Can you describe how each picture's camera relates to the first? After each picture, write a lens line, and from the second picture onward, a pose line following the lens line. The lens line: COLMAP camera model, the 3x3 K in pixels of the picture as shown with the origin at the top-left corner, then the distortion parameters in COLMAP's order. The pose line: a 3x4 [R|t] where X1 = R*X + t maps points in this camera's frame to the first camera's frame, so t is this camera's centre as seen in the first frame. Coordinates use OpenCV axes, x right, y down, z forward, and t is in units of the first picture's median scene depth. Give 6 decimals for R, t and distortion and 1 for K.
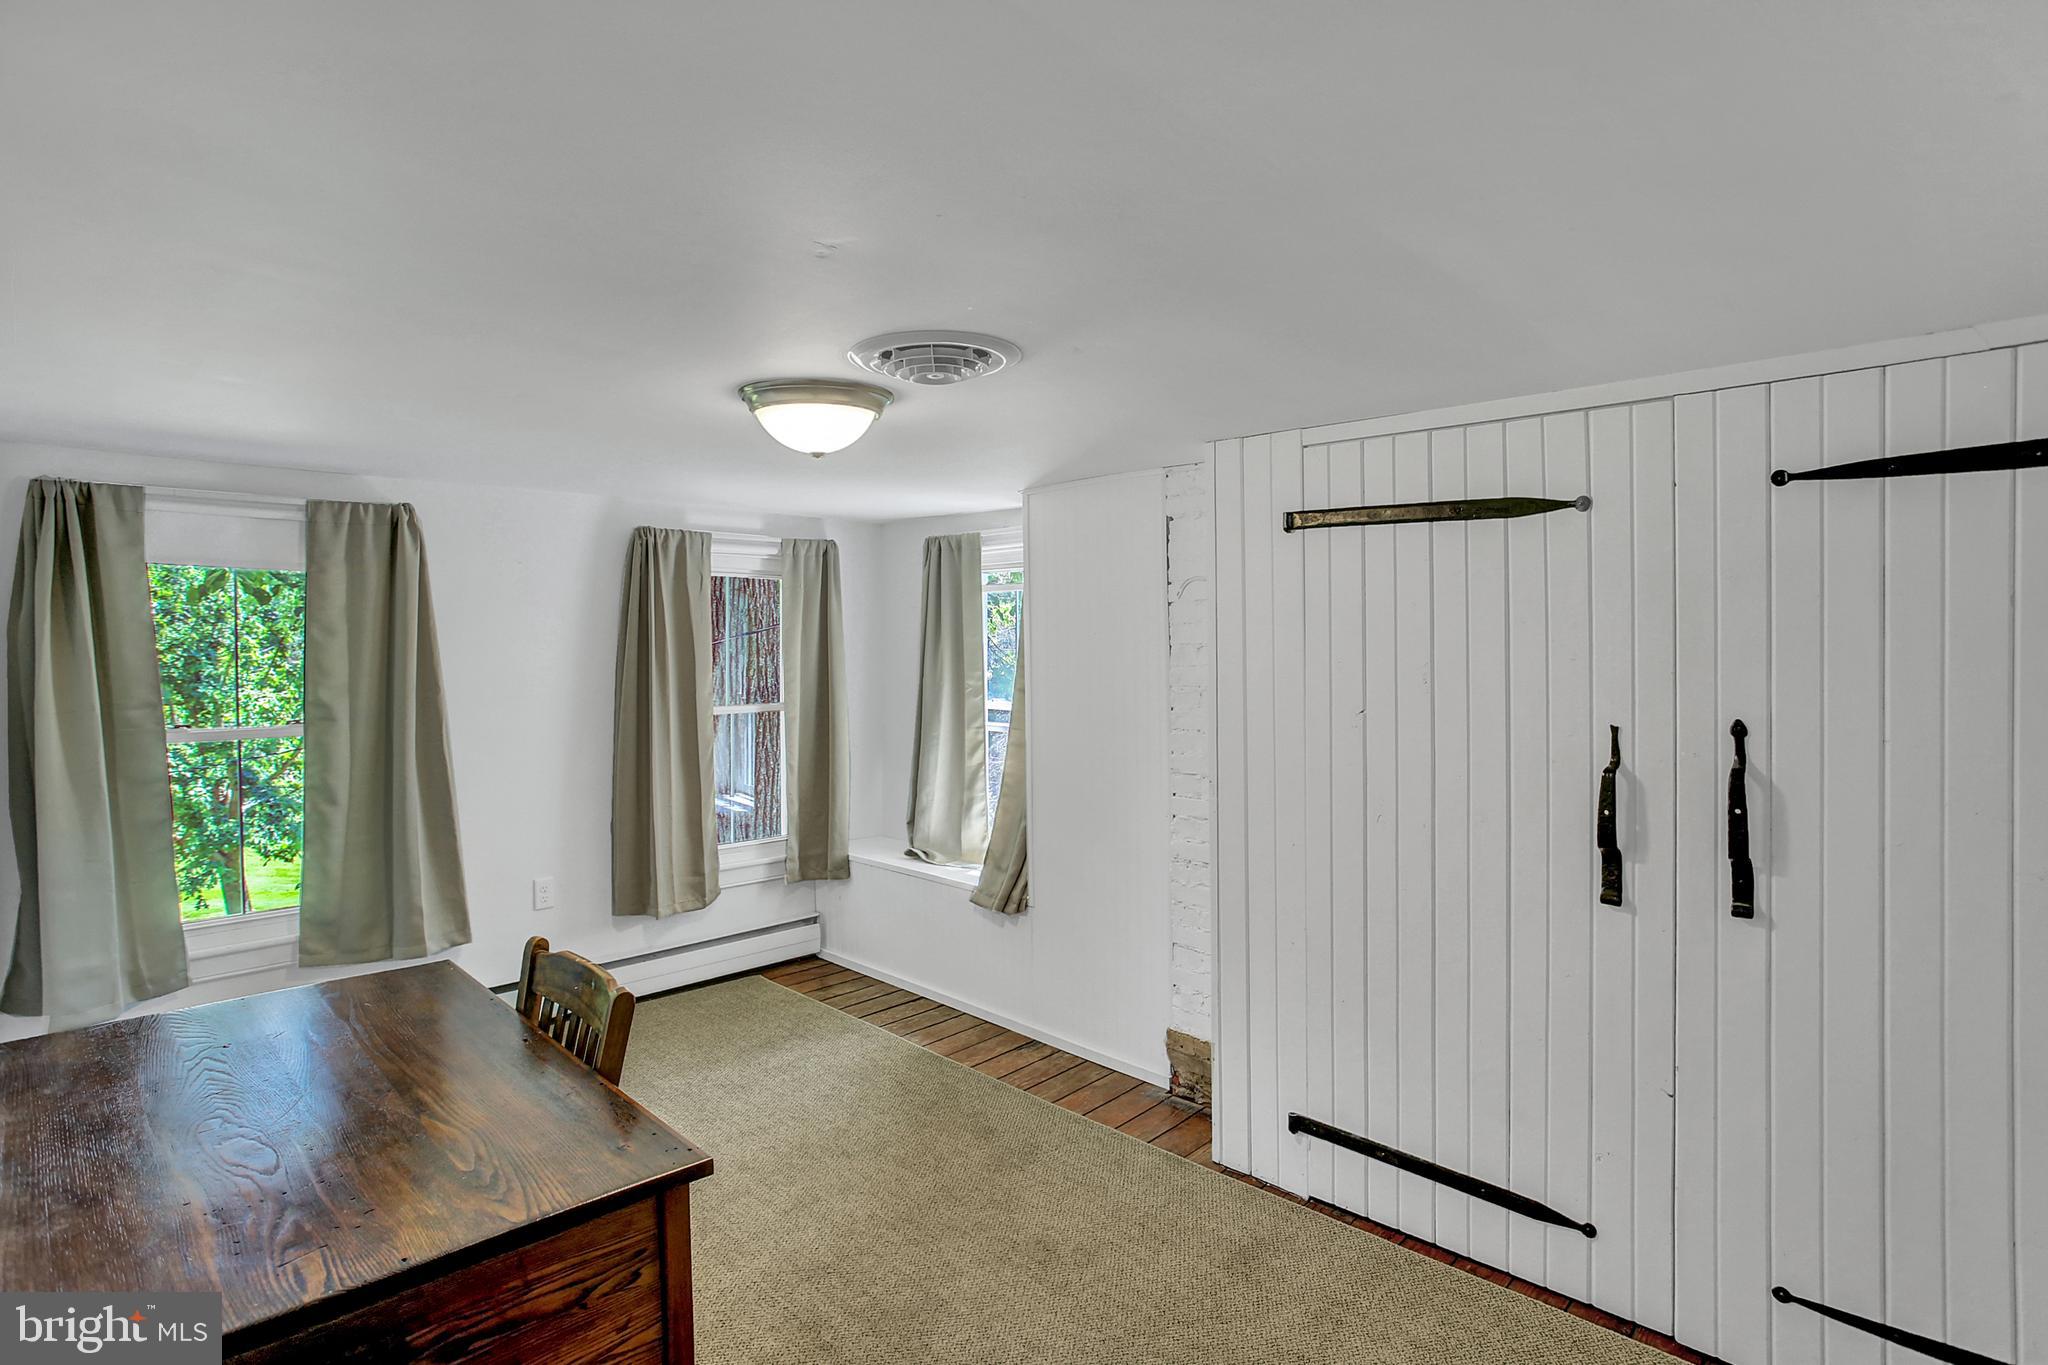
lens RADIAL K [[977.9, 0, 1016.8], [0, 977.9, 688.2], [0, 0, 1]] dist [-0.060396, 0.019652]
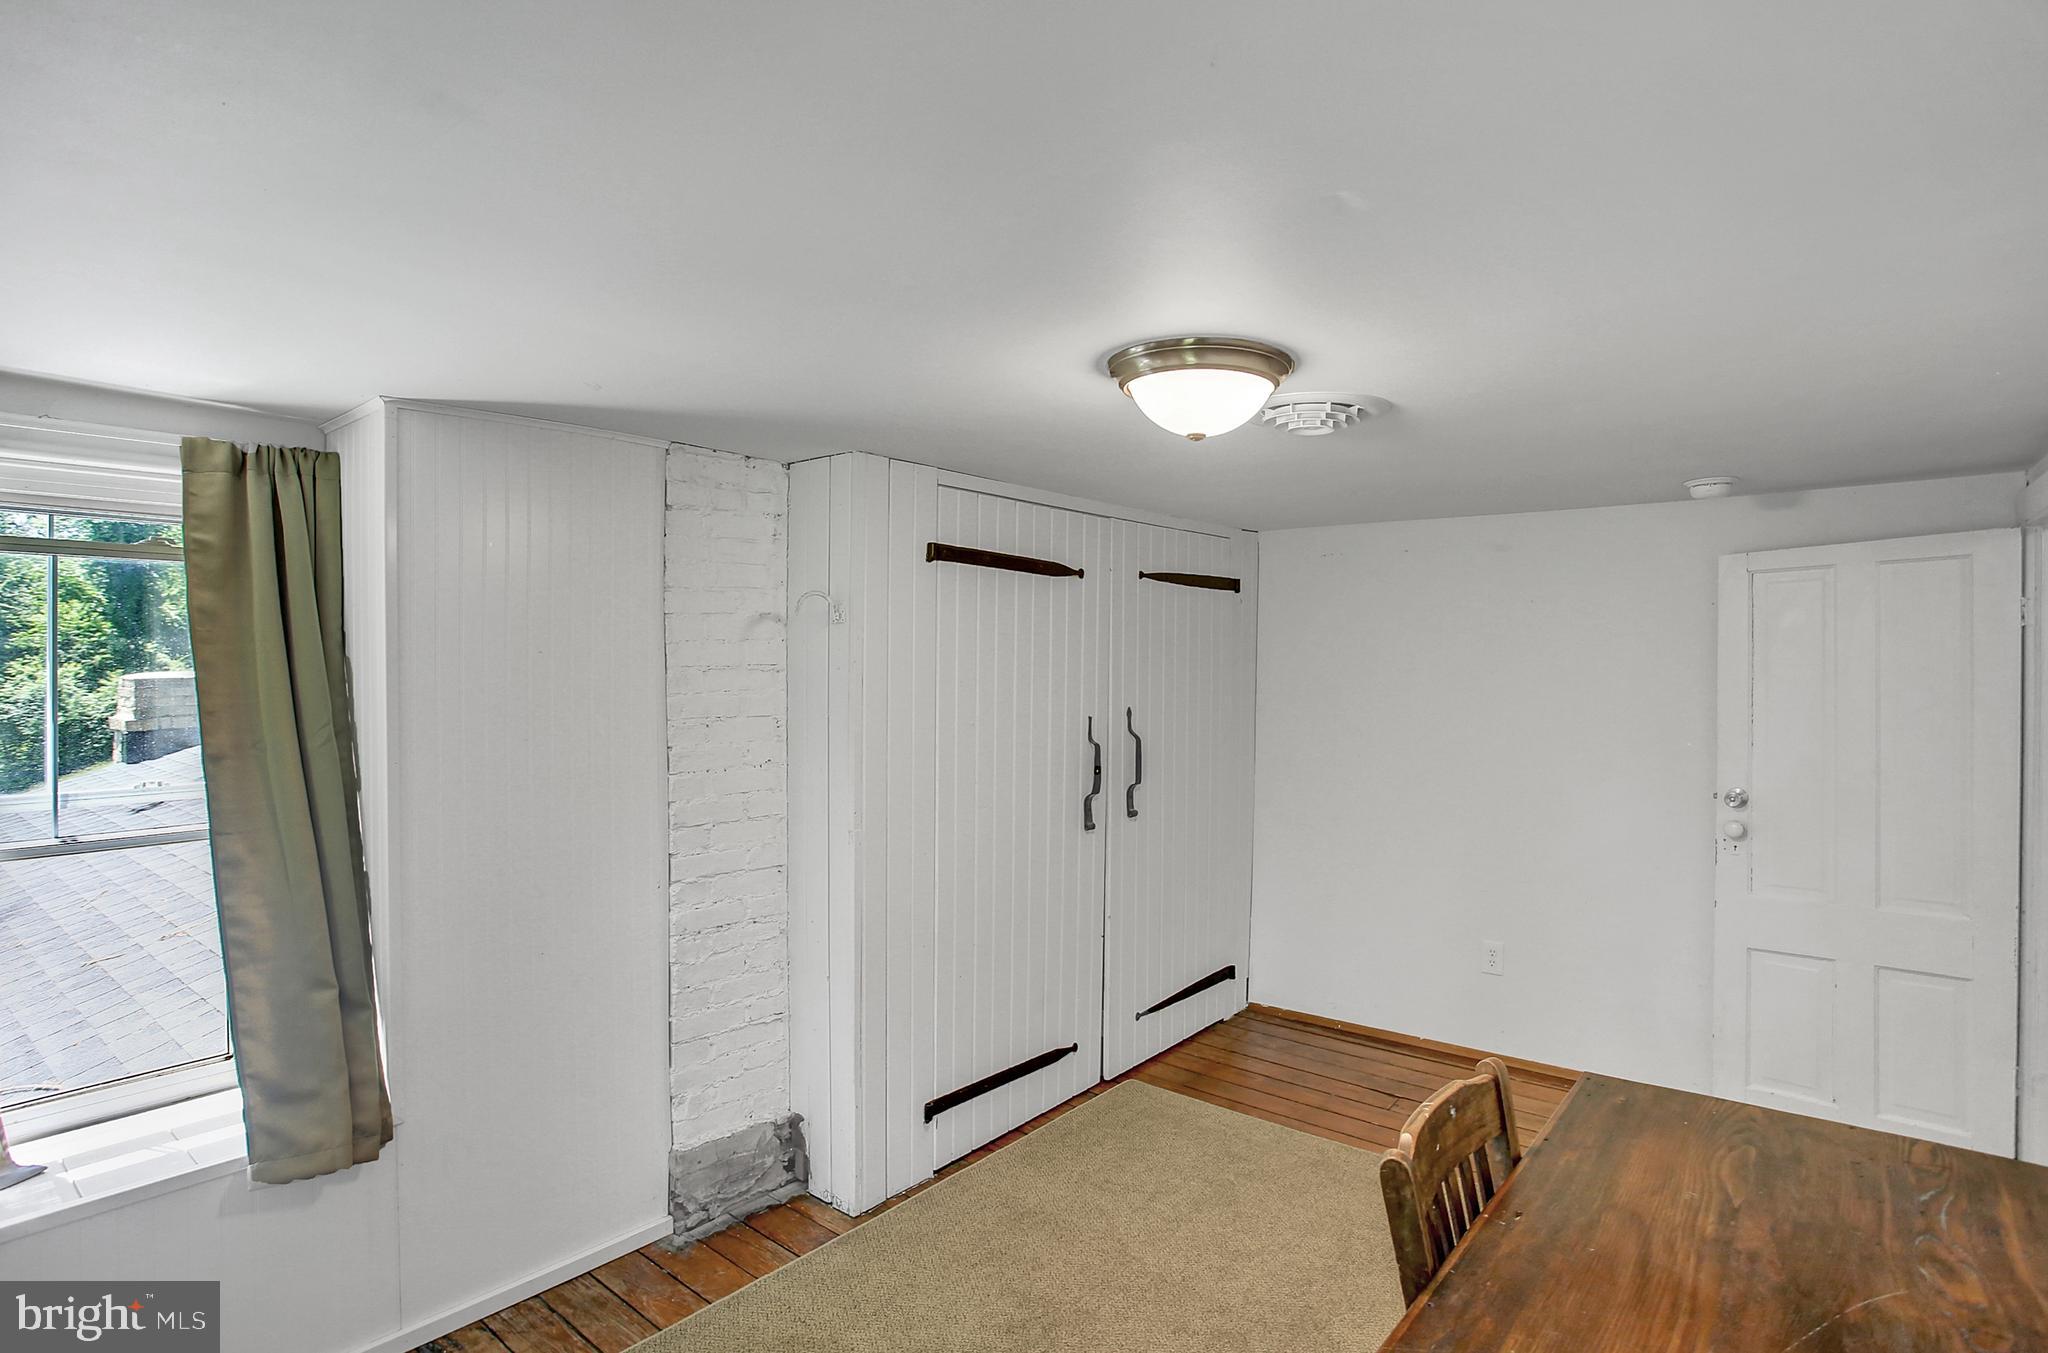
lens RADIAL K [[994.8, 0, 1034.7], [0, 994.8, 674.7], [0, 0, 1]] dist [-0.073846, 0.032799]
pose [[-0.049889, -0.006608, 0.998733, -0.810341], [0.046514, 0.998878, 0.008932, -0.038729], [-0.997671, 0.046900, -0.049525, 0.920507]]
